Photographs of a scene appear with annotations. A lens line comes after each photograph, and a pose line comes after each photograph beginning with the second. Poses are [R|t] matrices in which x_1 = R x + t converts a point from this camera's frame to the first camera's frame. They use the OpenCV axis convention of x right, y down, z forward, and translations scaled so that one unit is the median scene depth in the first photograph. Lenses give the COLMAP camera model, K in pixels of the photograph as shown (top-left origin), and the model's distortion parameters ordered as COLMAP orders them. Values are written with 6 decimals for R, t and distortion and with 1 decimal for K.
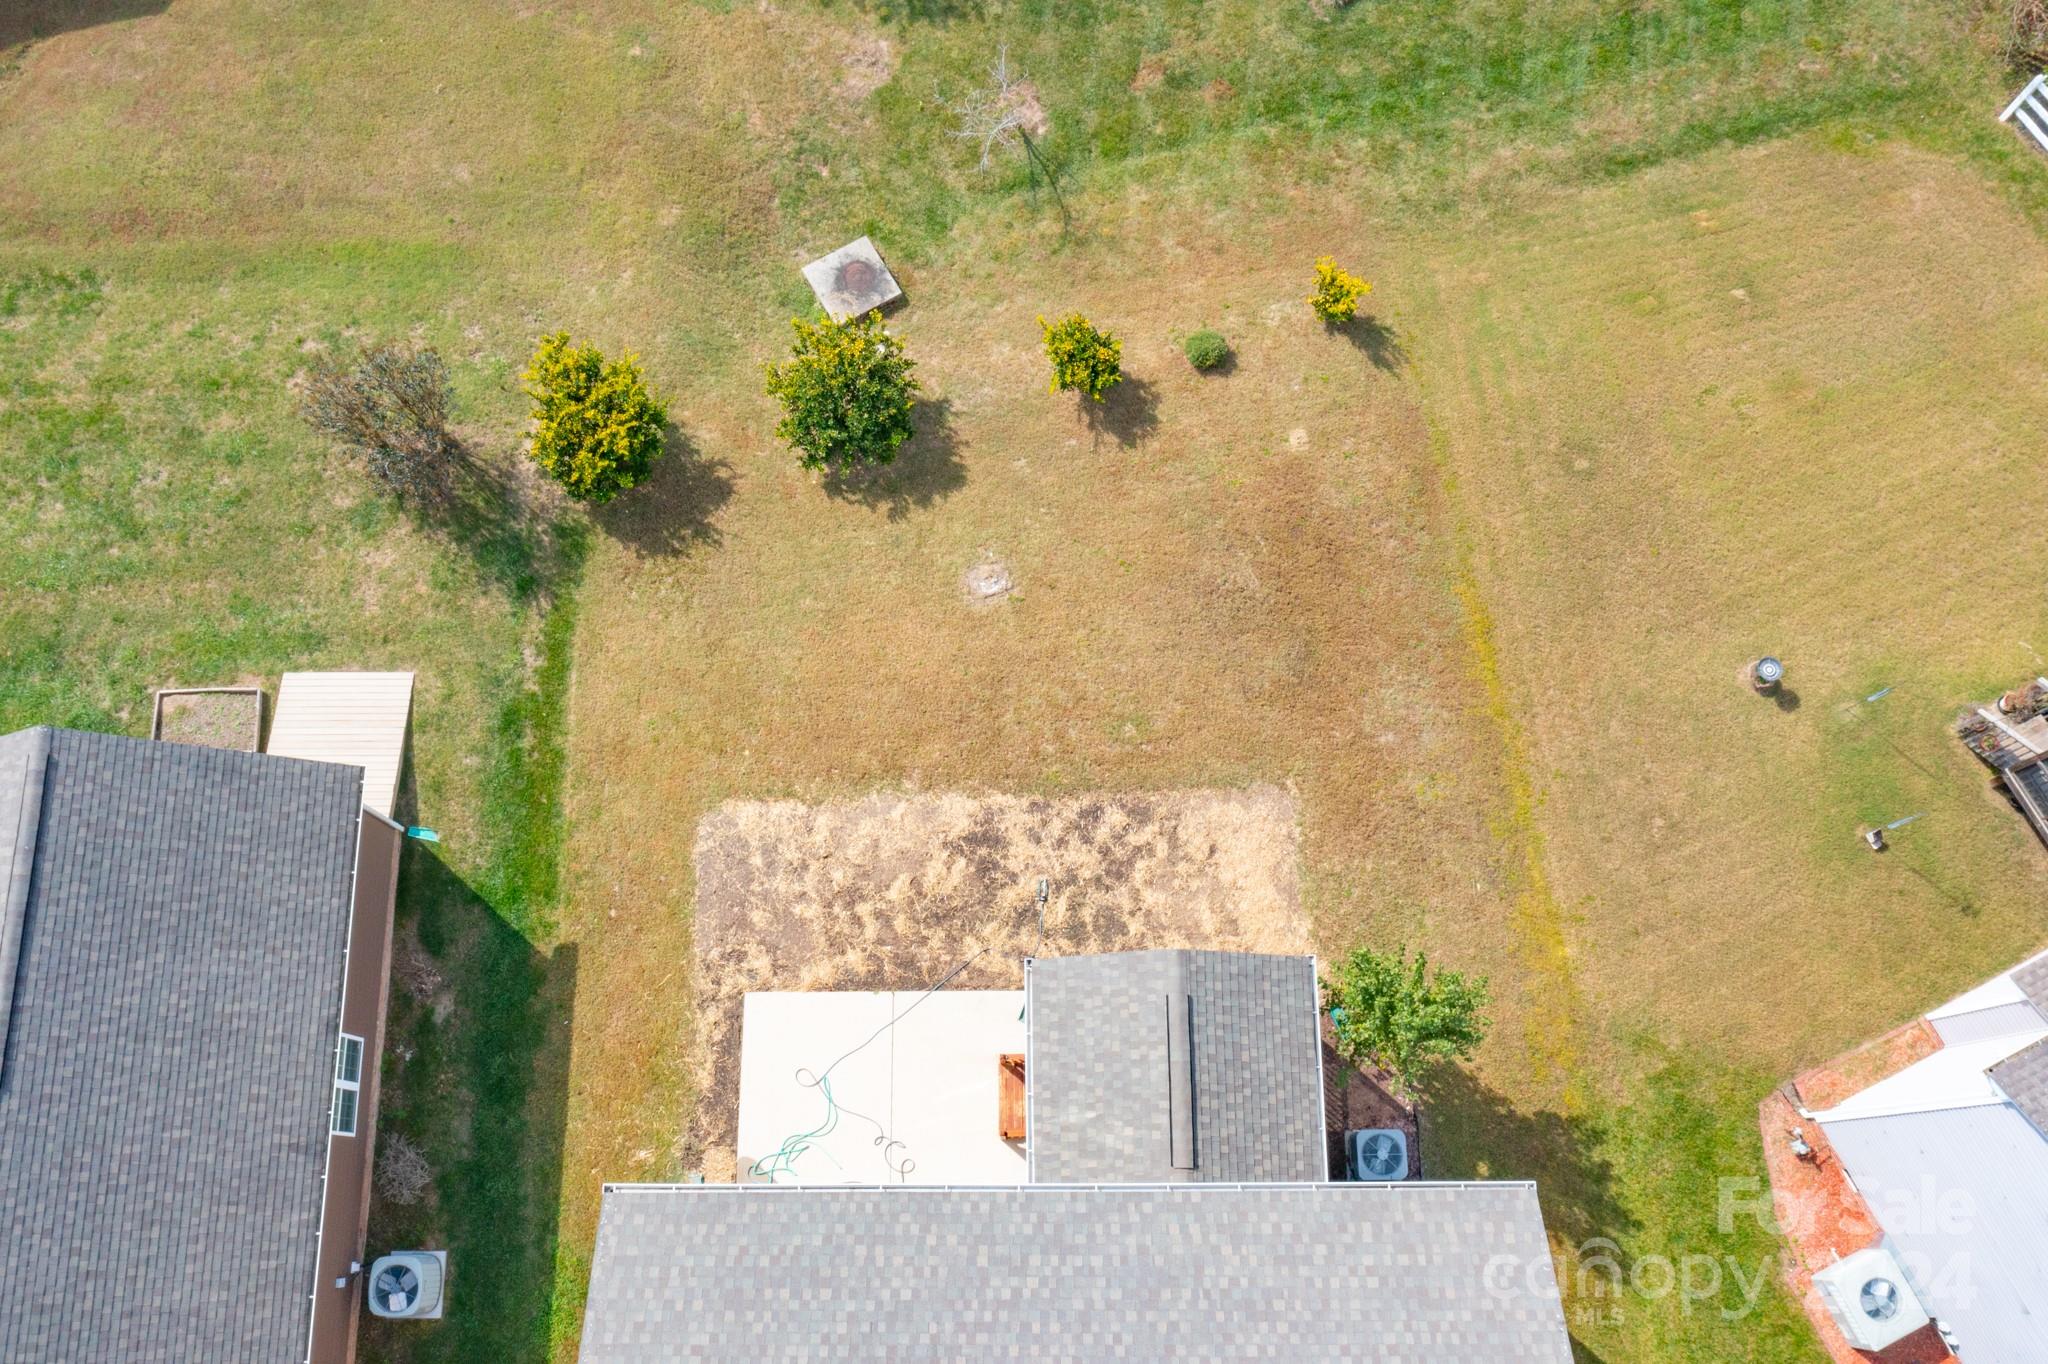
lens RADIAL K [[1860.3, 0, 1024.0], [0, 1860.3, 682.0], [0, 0, 1]] dist [0.000765, 0.003193]
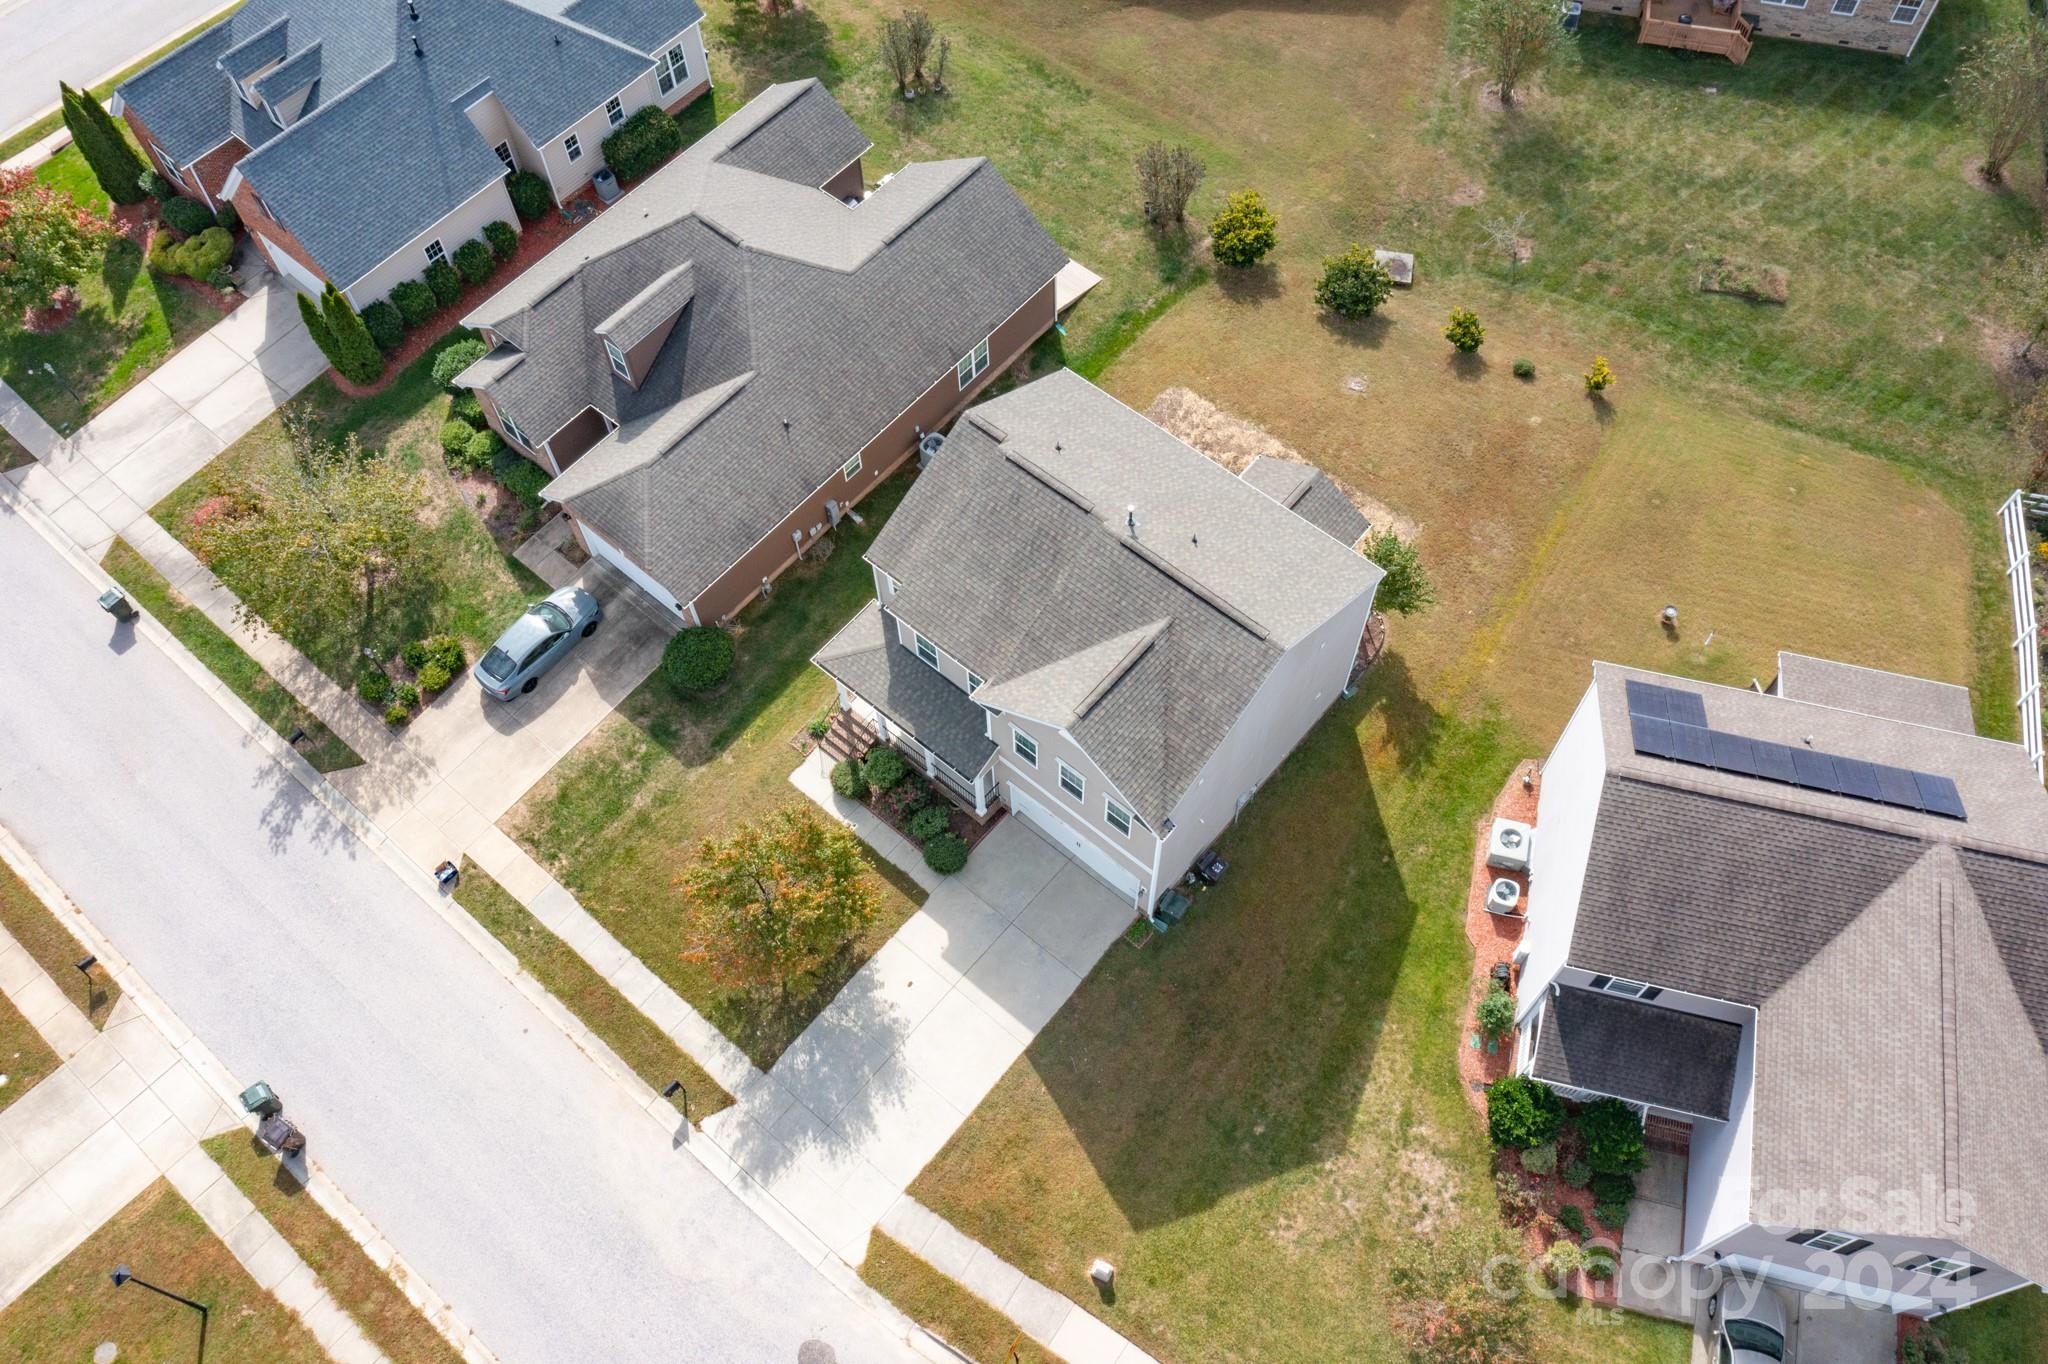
lens RADIAL K [[1689.3, 0, 1024.0], [0, 1689.3, 682.0], [0, 0, 1]] dist [-0.003054, 0.001098]
pose [[0.760581, 0.562212, -0.324704, 0.461507], [-0.620238, 0.777018, -0.107459, 0.588933], [0.191886, 0.283125, 0.939691, -0.649624]]
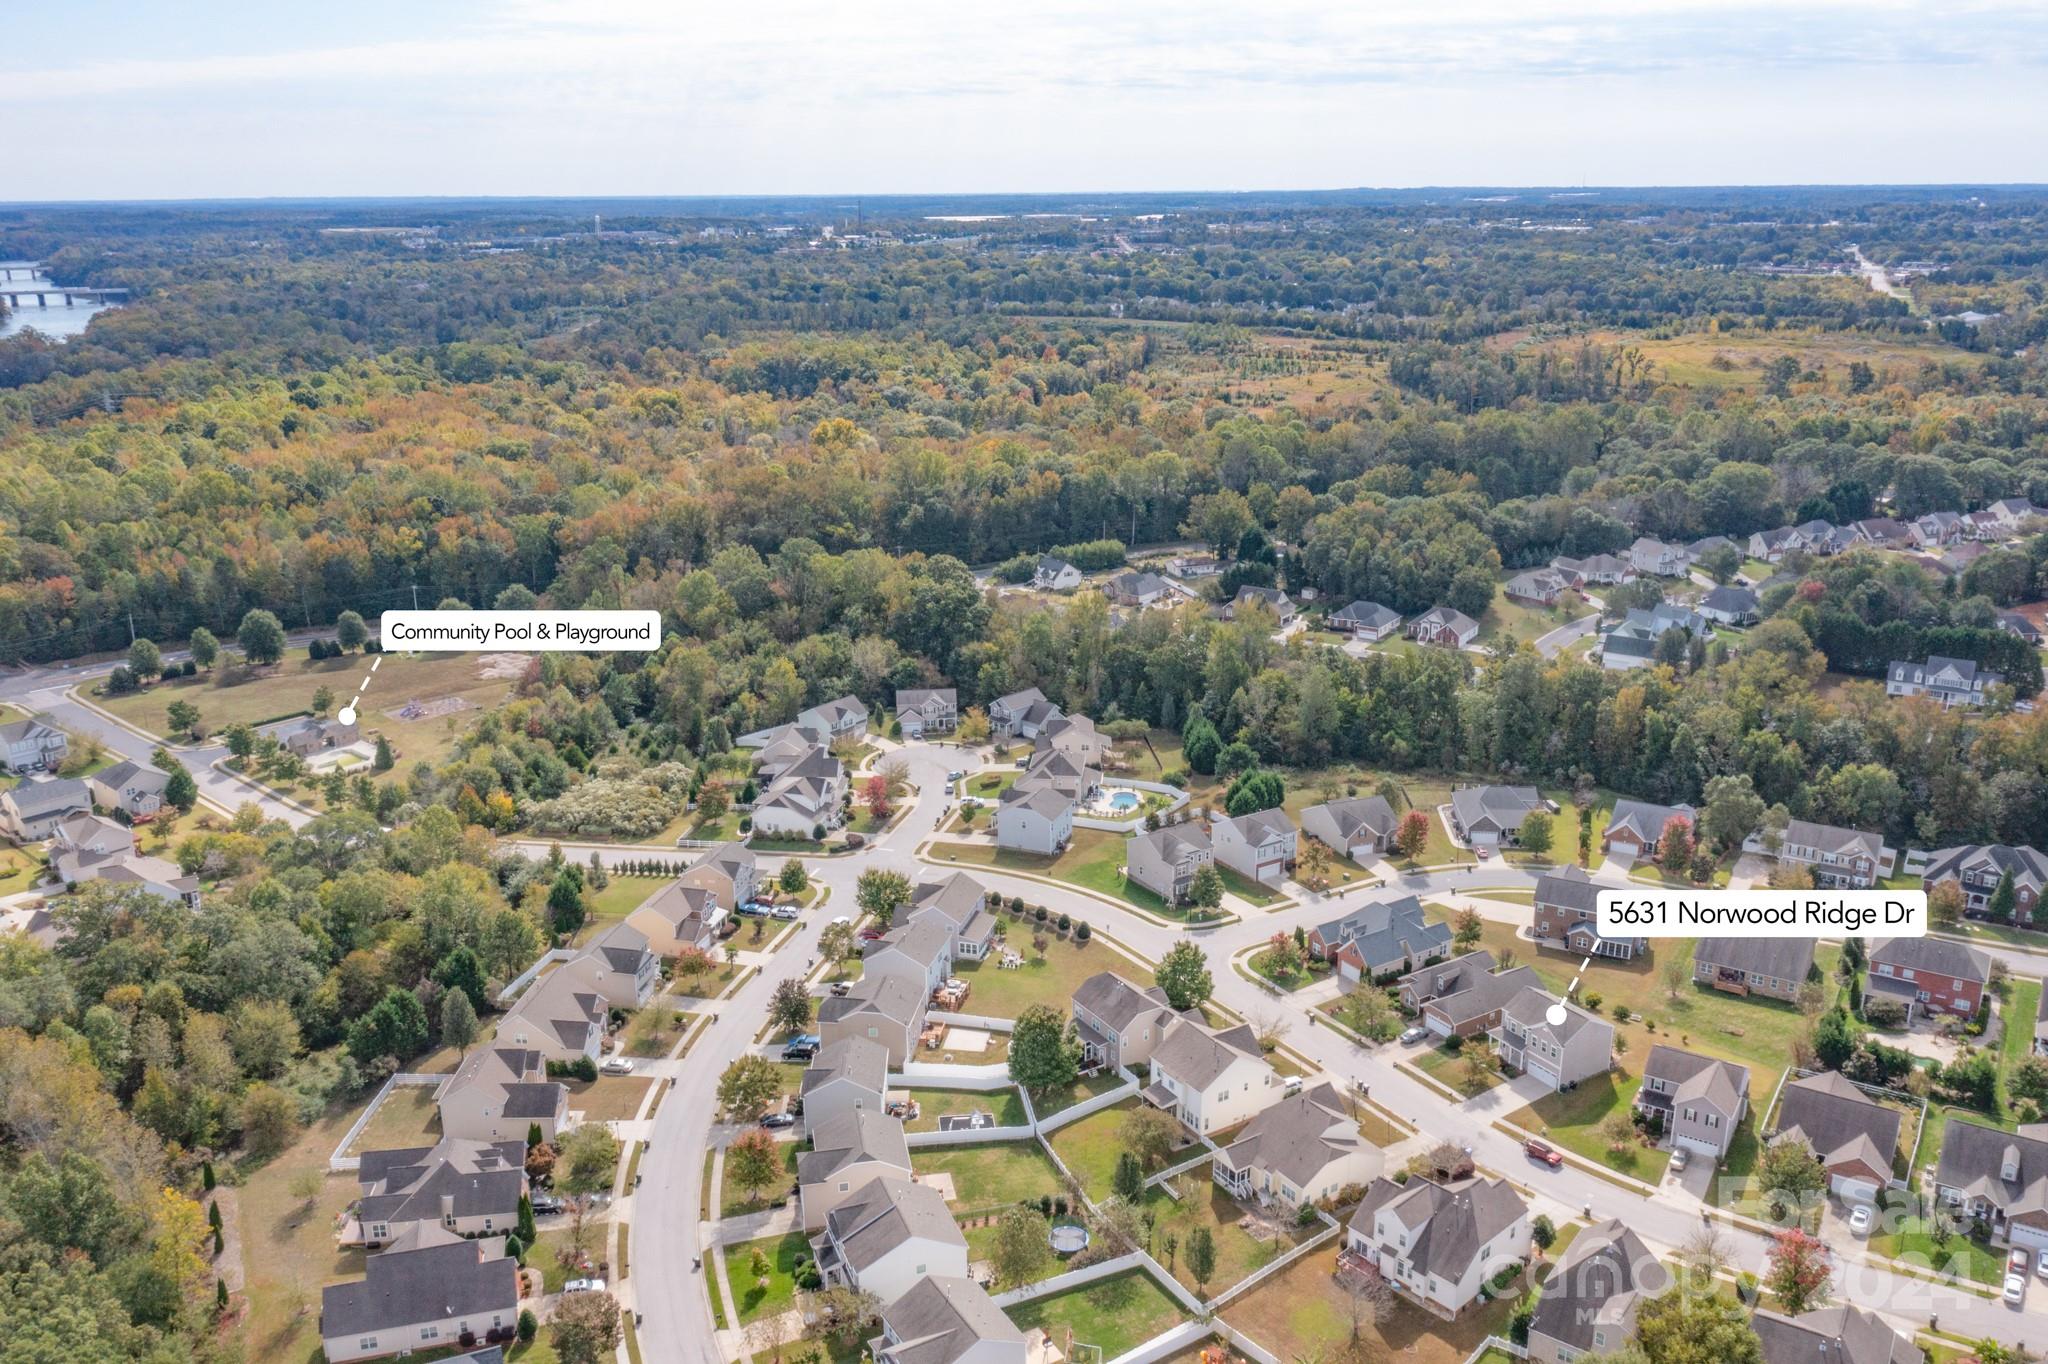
lens RADIAL K [[1689.3, 0, 1024.0], [0, 1689.3, 682.0], [0, 0, 1]] dist [-0.003054, 0.001098]
pose [[0.528609, 0.267542, -0.805601, 3.893897], [-0.812221, 0.435241, -0.388409, 4.013216], [0.246715, 0.859643, 0.447375, -3.962039]]
